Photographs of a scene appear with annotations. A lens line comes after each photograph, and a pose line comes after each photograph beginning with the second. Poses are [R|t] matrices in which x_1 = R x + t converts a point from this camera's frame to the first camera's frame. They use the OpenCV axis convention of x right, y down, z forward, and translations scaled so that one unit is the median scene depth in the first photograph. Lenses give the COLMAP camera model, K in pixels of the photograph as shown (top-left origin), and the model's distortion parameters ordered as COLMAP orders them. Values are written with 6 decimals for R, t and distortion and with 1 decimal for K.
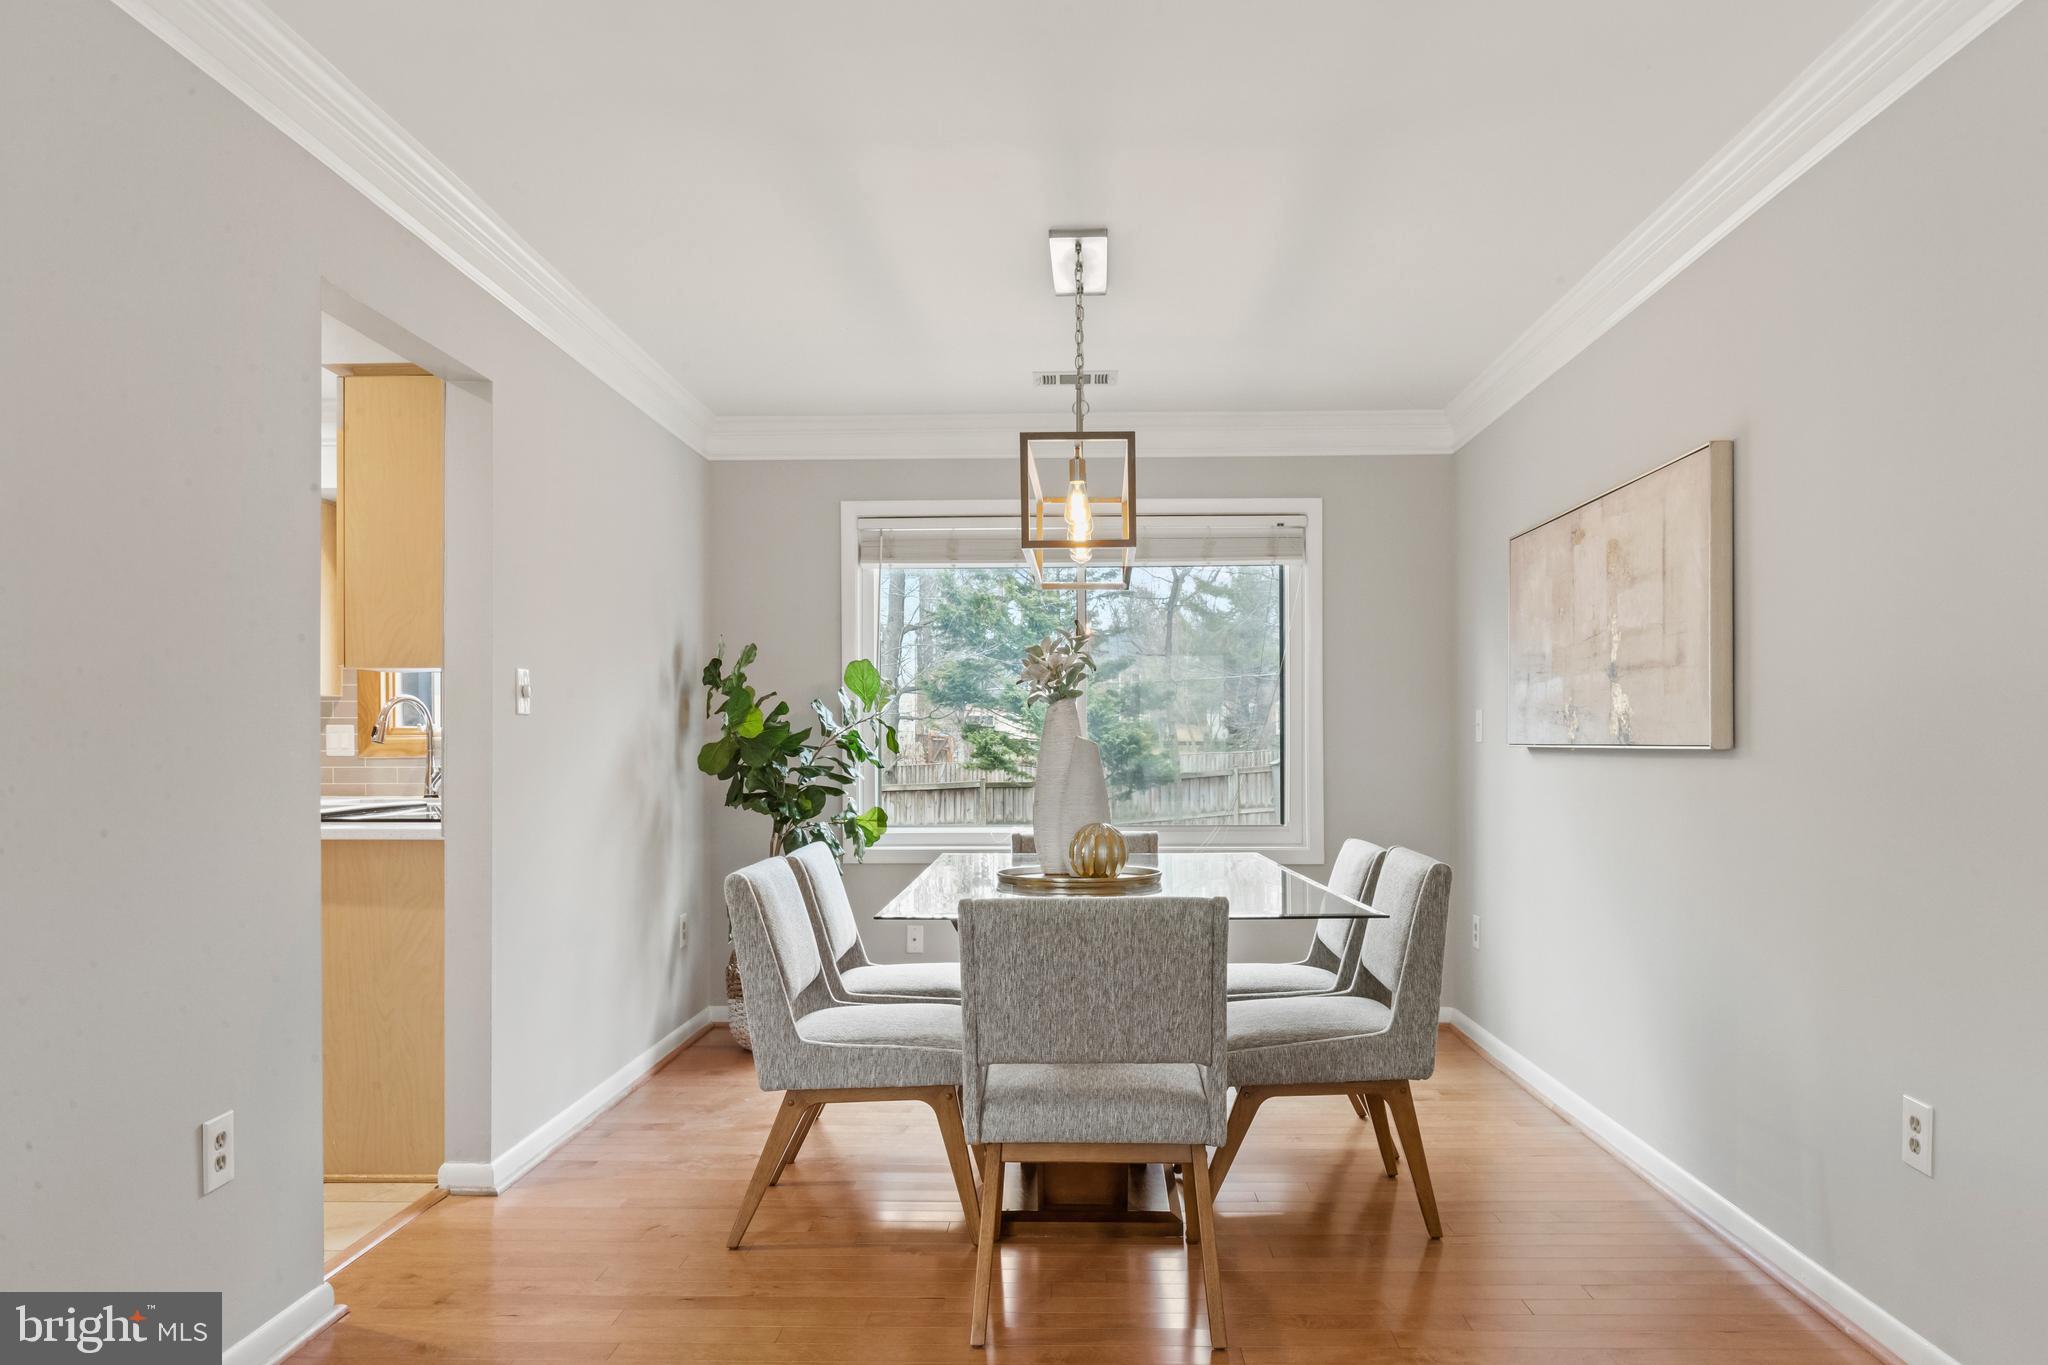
lens RADIAL K [[1362.5, 0, 1034.2], [0, 1362.5, 754.3], [0, 0, 1]] dist [-0.015647, 0.000520]
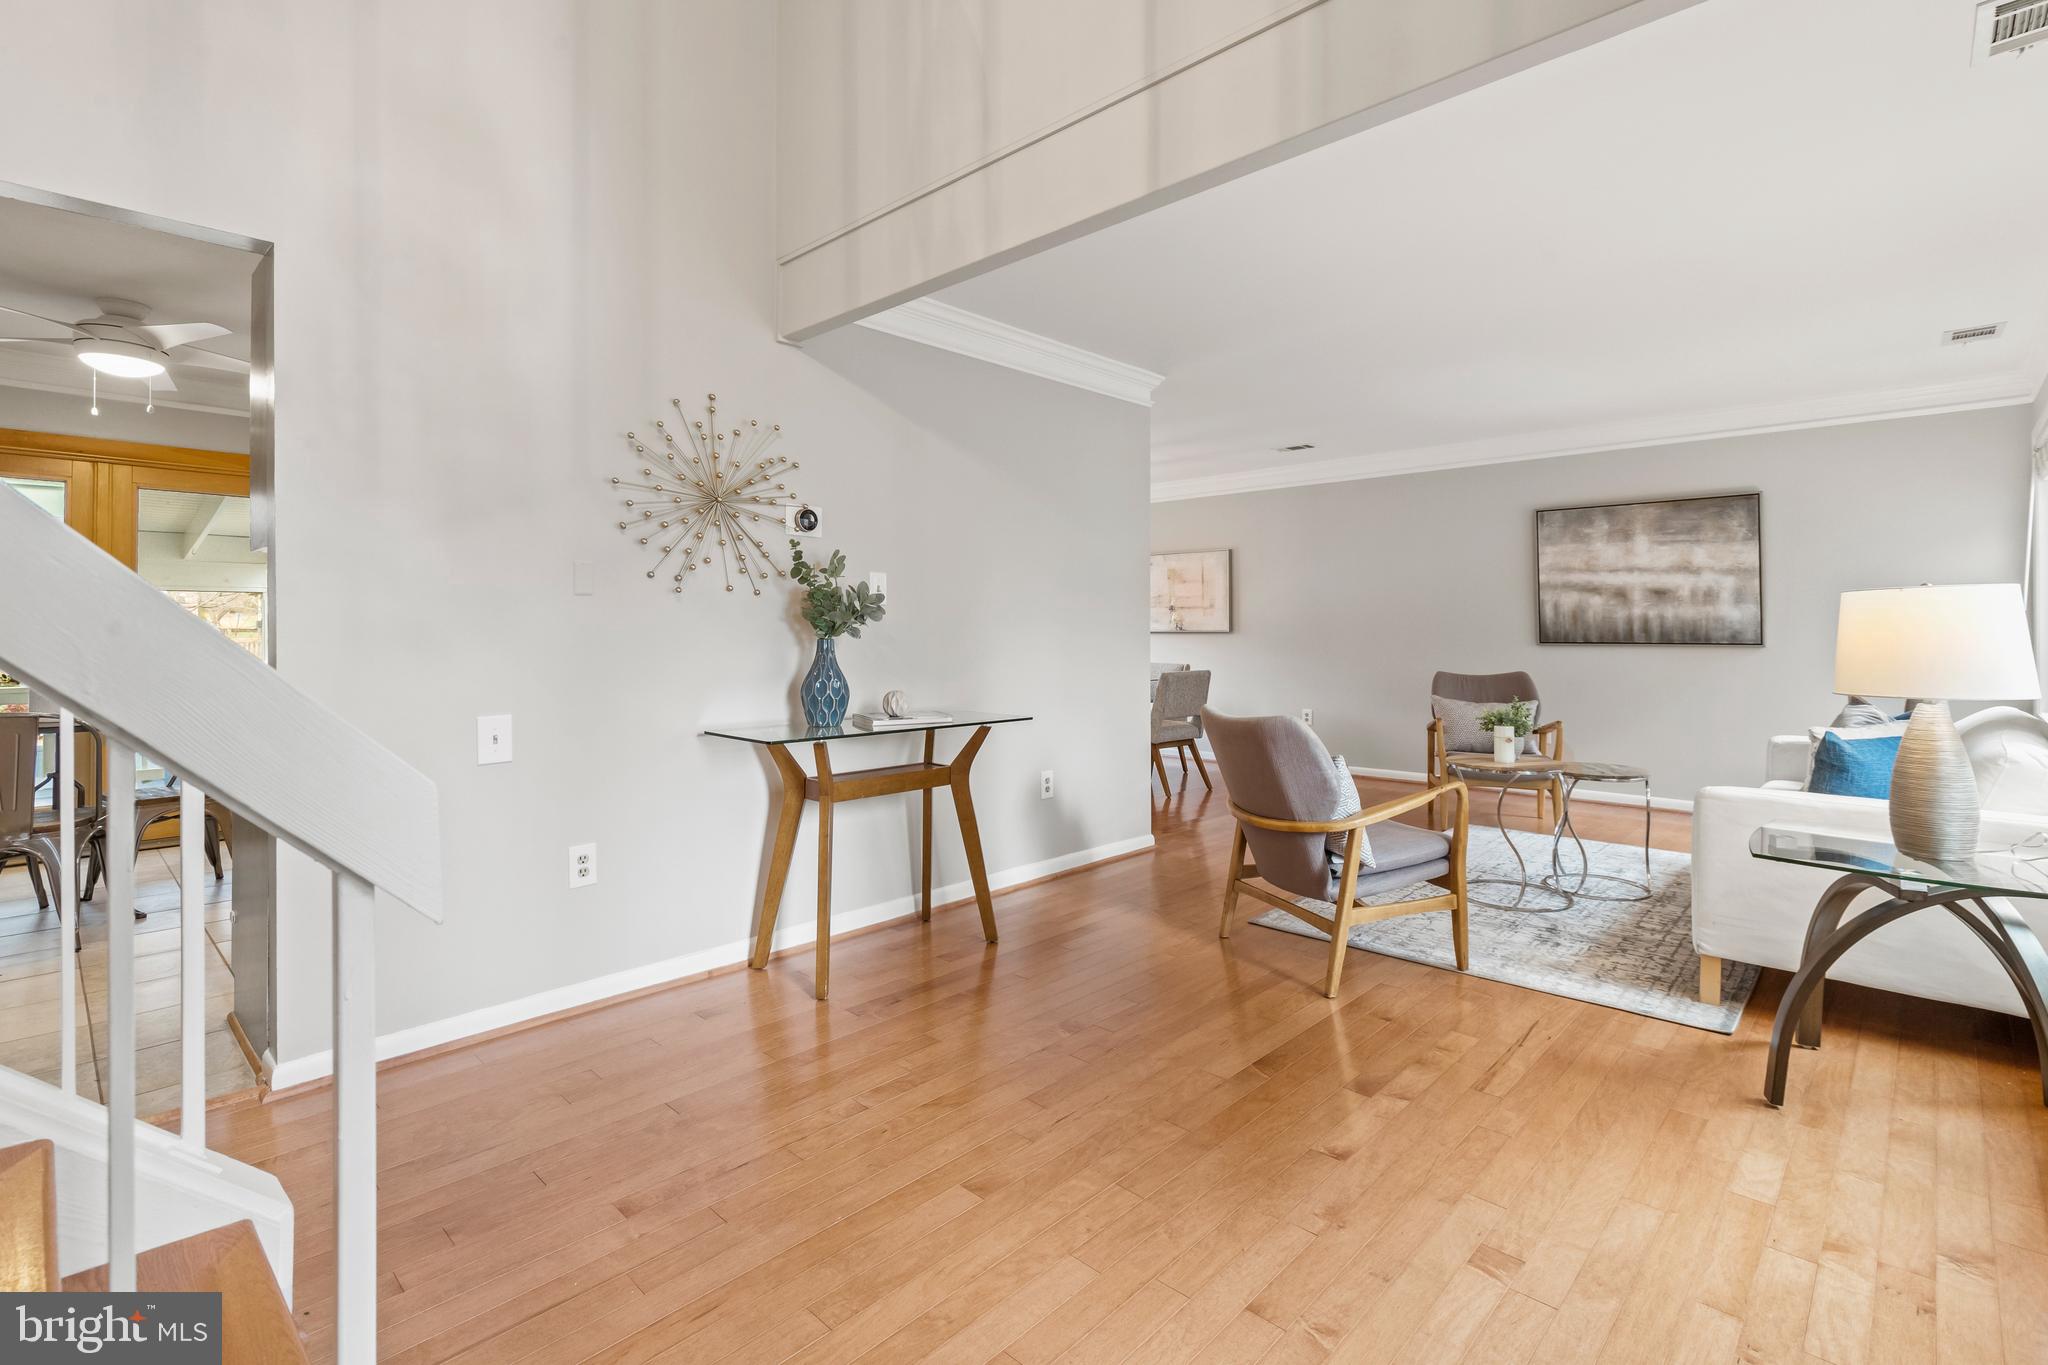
lens RADIAL K [[922.7, 0, 1038.1], [0, 922.7, 614.7], [0, 0, 1]] dist [0.007347, -0.004192]
pose [[0.667019, 0.015810, 0.744873, -1.182565], [0.001167, 0.999751, -0.022265, 0.003857], [-0.745040, 0.015721, 0.666834, -0.204647]]
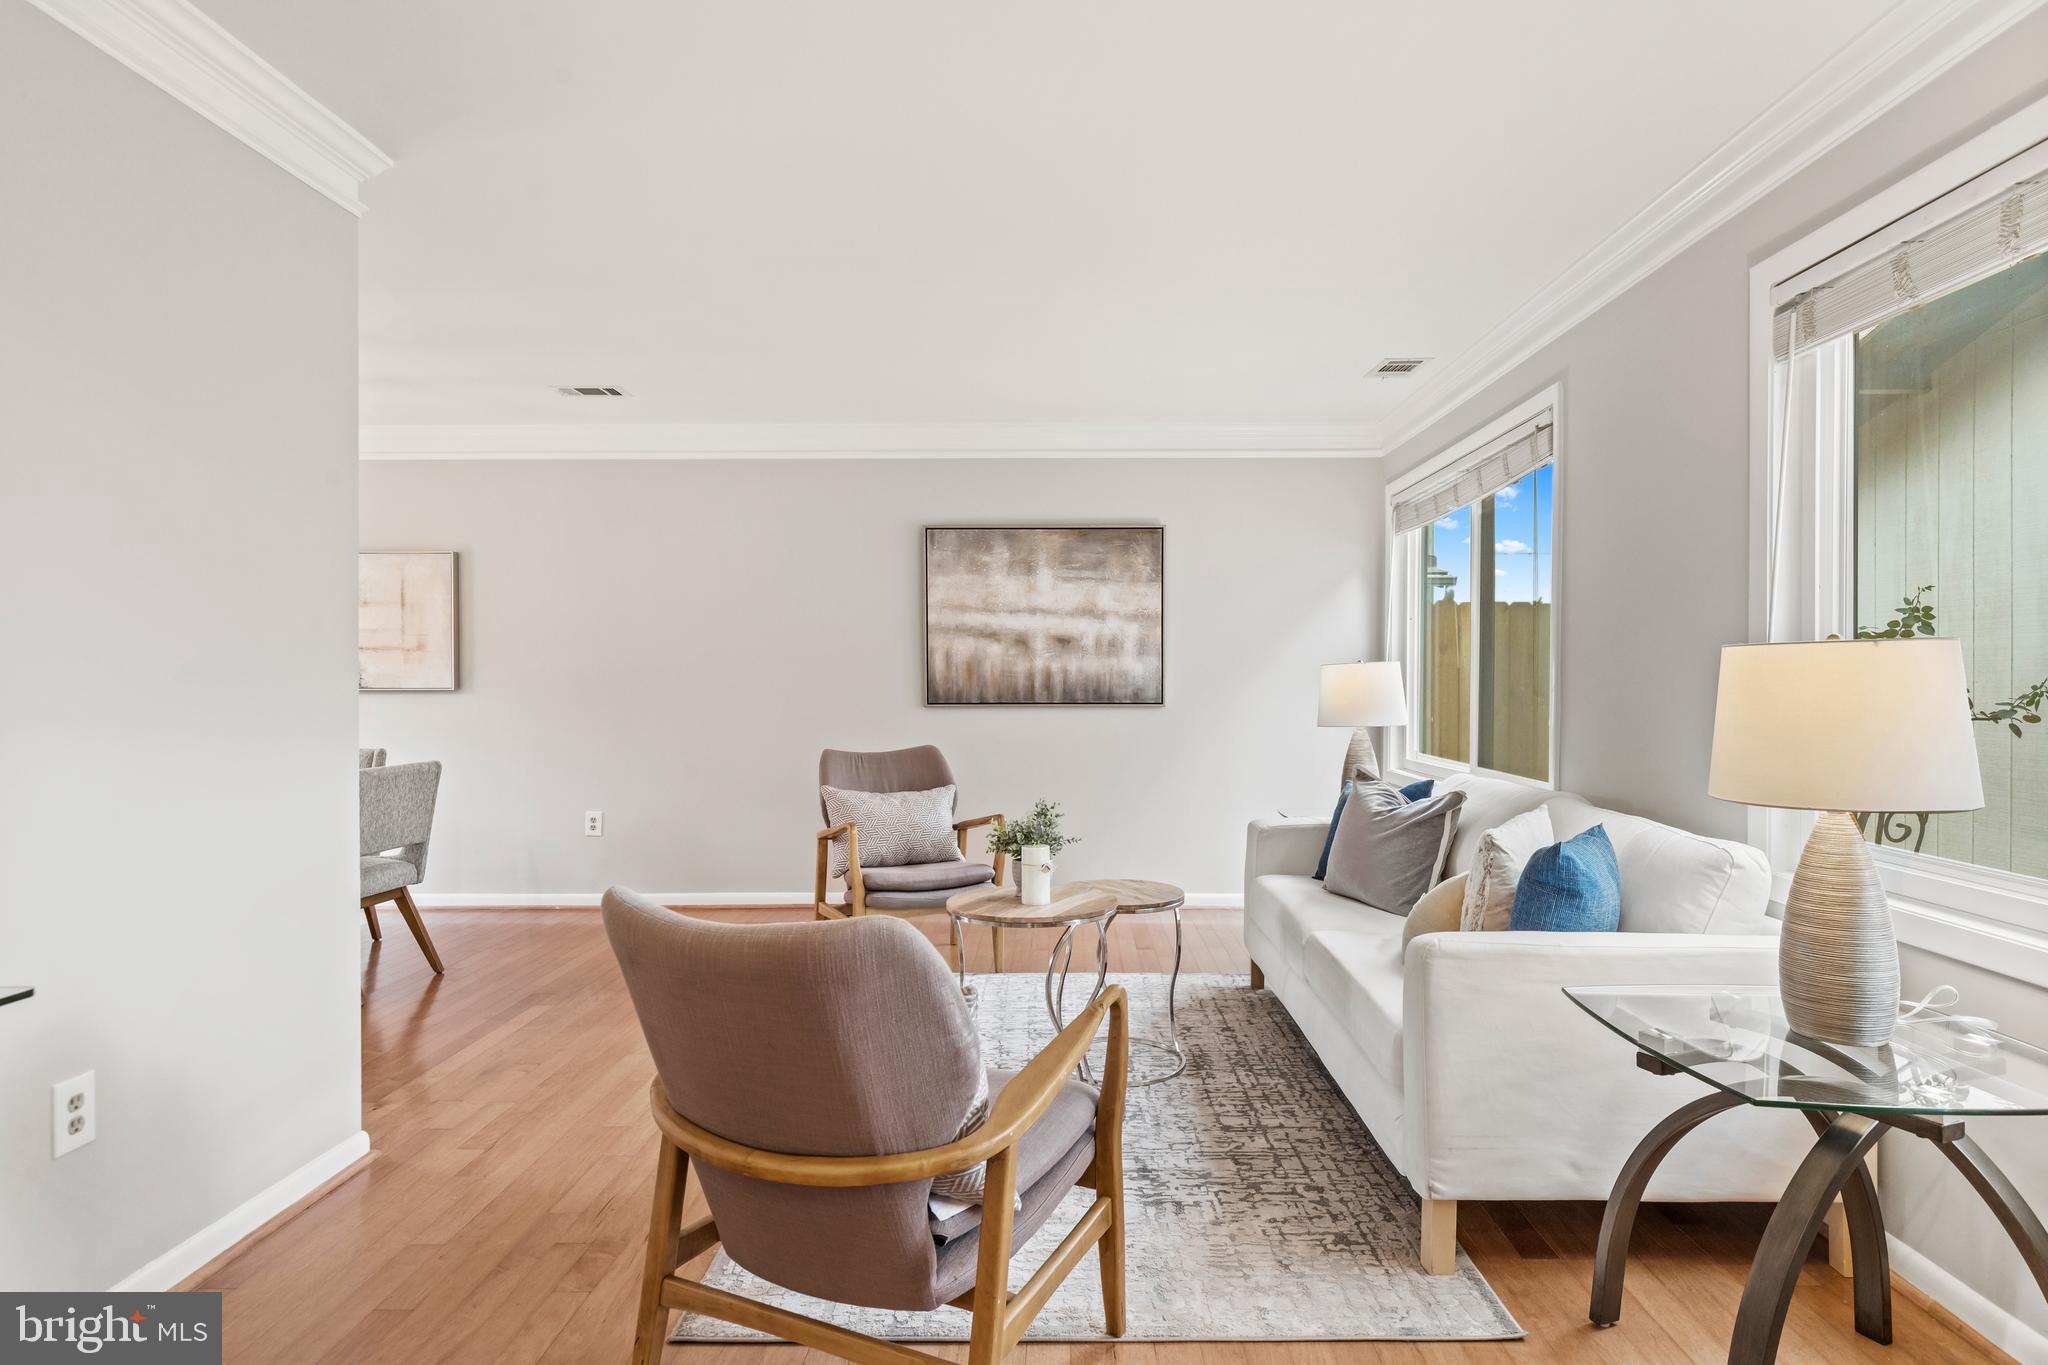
lens RADIAL K [[1128.4, 0, 1045.1], [0, 1128.4, 684.4], [0, 0, 1]] dist [0.002979, 0.003641]
pose [[-0.012256, -0.000876, 0.999925, -0.928760], [0.005592, 0.999984, 0.000945, -0.006202], [-0.999909, 0.005604, -0.012250, 0.035406]]
